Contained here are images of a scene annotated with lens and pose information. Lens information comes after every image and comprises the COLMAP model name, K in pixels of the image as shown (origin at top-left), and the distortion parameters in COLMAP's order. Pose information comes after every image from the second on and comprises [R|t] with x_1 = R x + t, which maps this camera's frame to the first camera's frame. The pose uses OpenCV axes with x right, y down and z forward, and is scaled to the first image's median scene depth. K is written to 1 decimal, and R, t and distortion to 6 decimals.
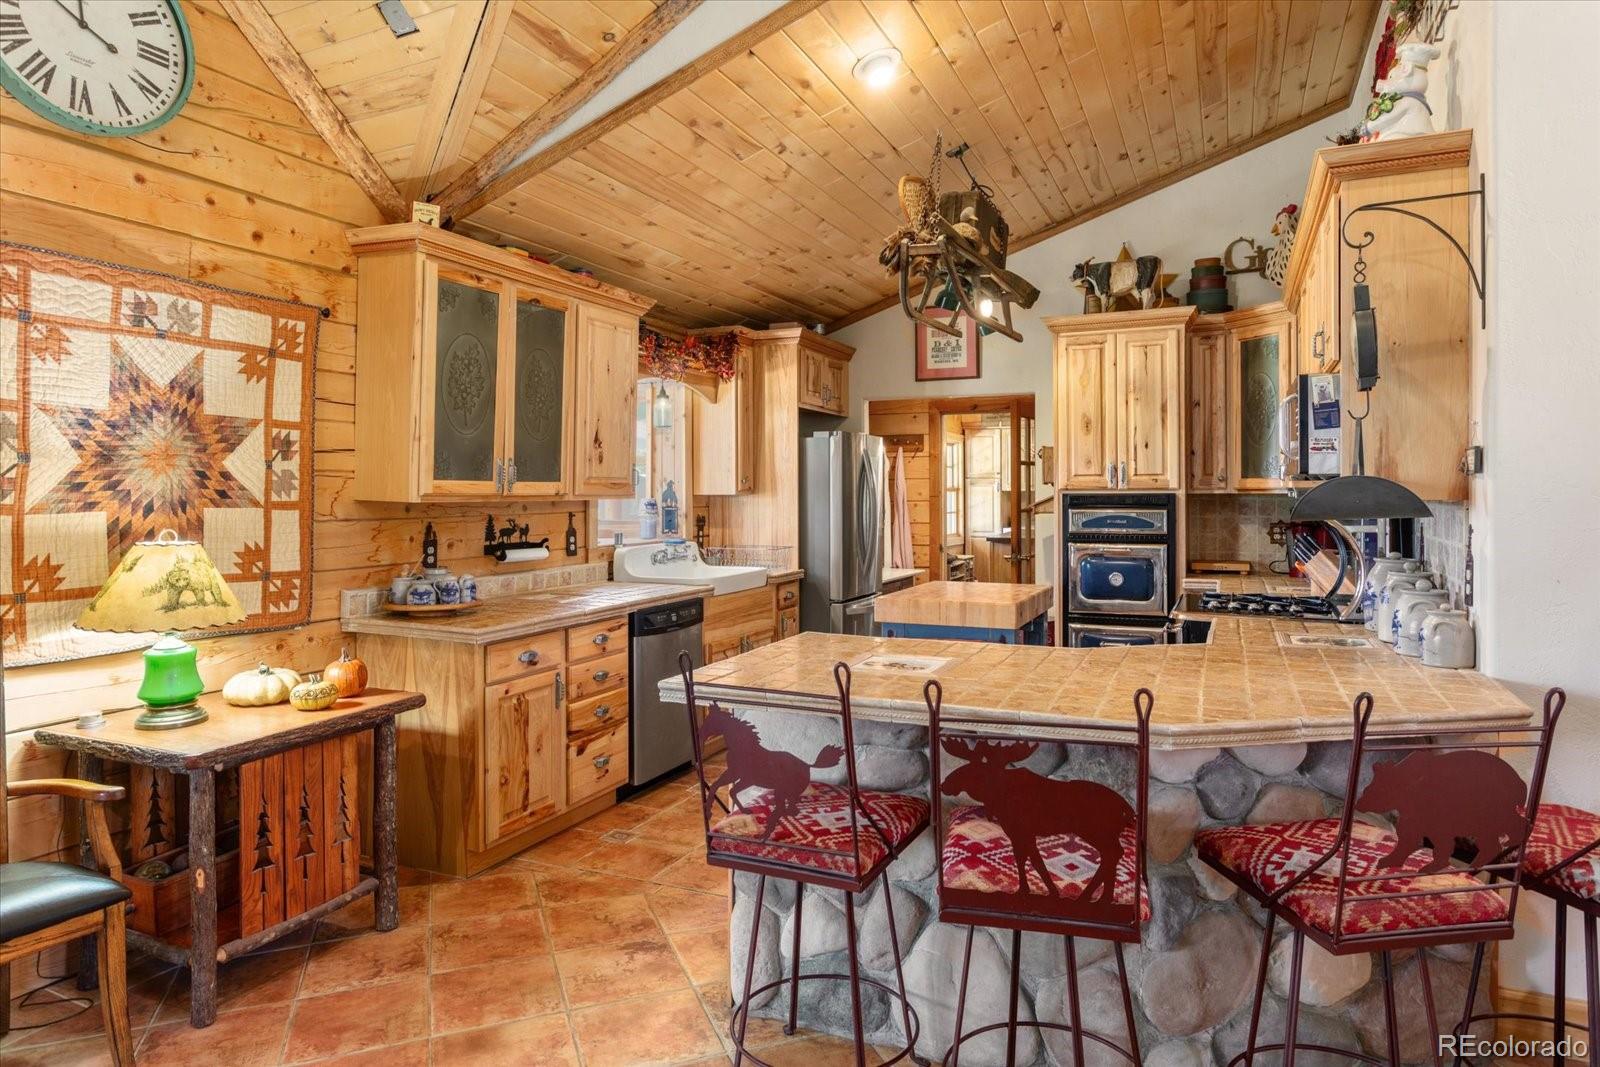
lens RADIAL K [[973.9, 0, 800.3], [0, 973.9, 492.9], [0, 0, 1]] dist [-0.002548, 0.000514]
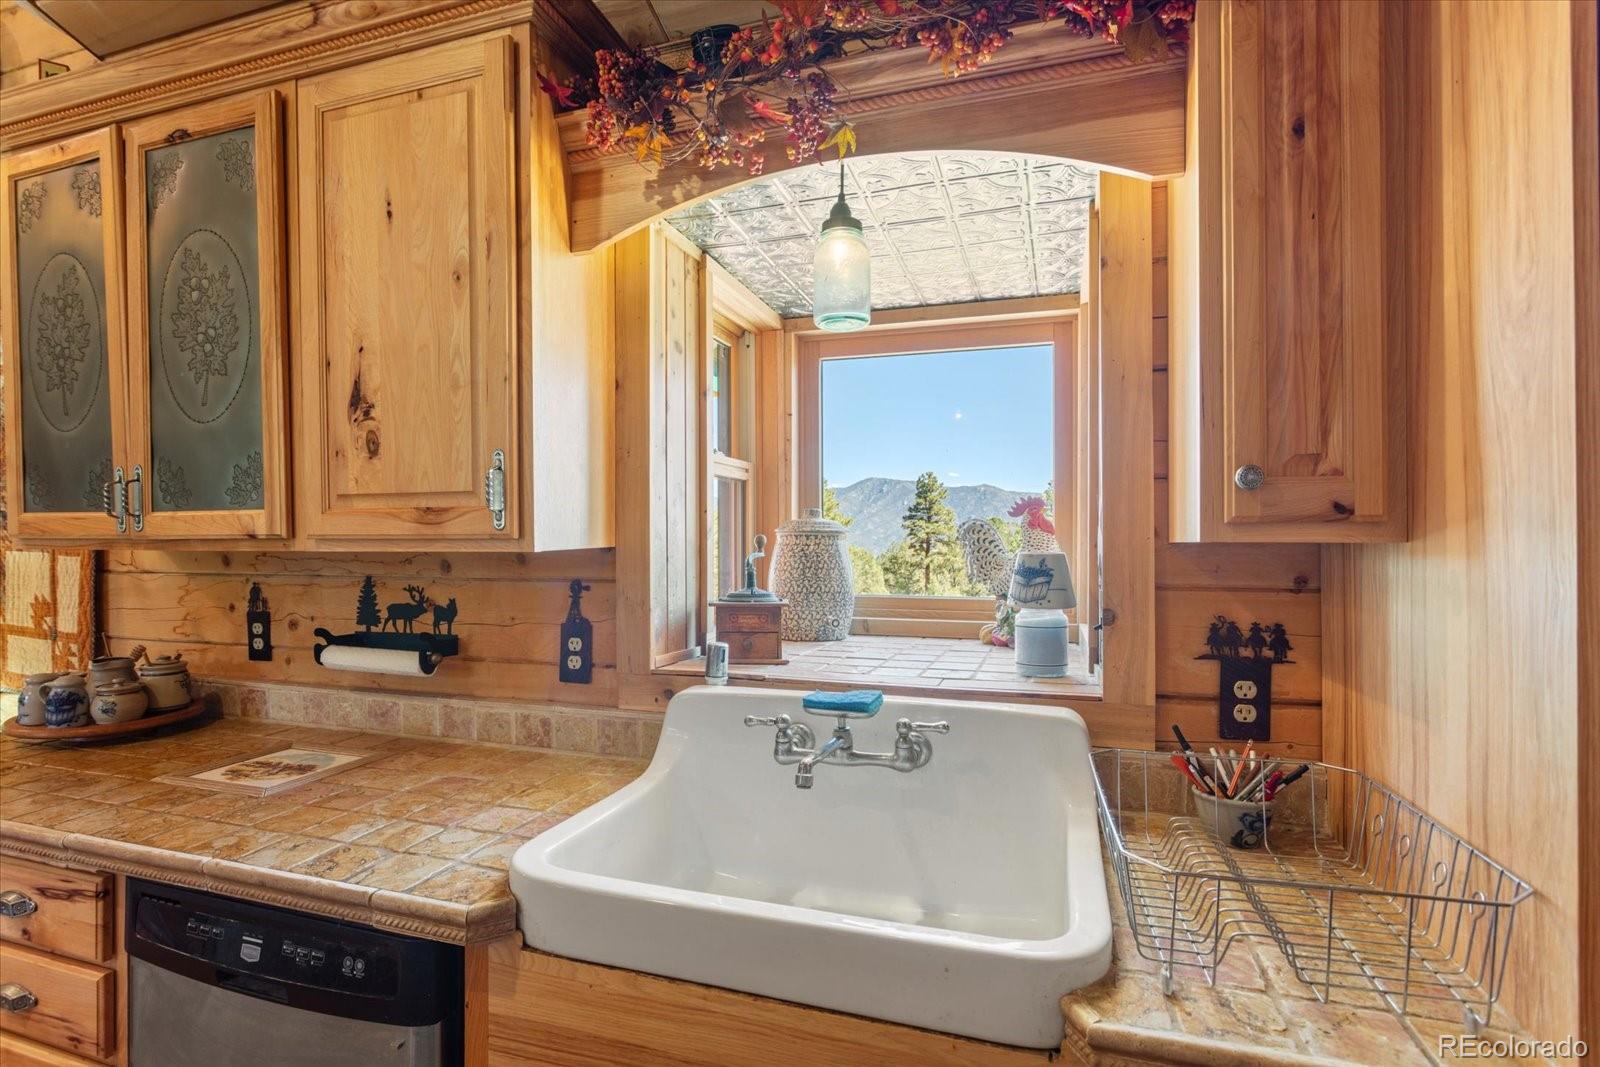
lens RADIAL K [[784.9, 0, 801.4], [0, 784.9, 537.8], [0, 0, 1]] dist [-0.033276, 0.016061]
pose [[0.100794, 0.001622, -0.994906, 0.128216], [-0.000562, 0.999999, 0.001573, 0.000929], [0.994907, 0.000401, 0.100795, 1.195317]]
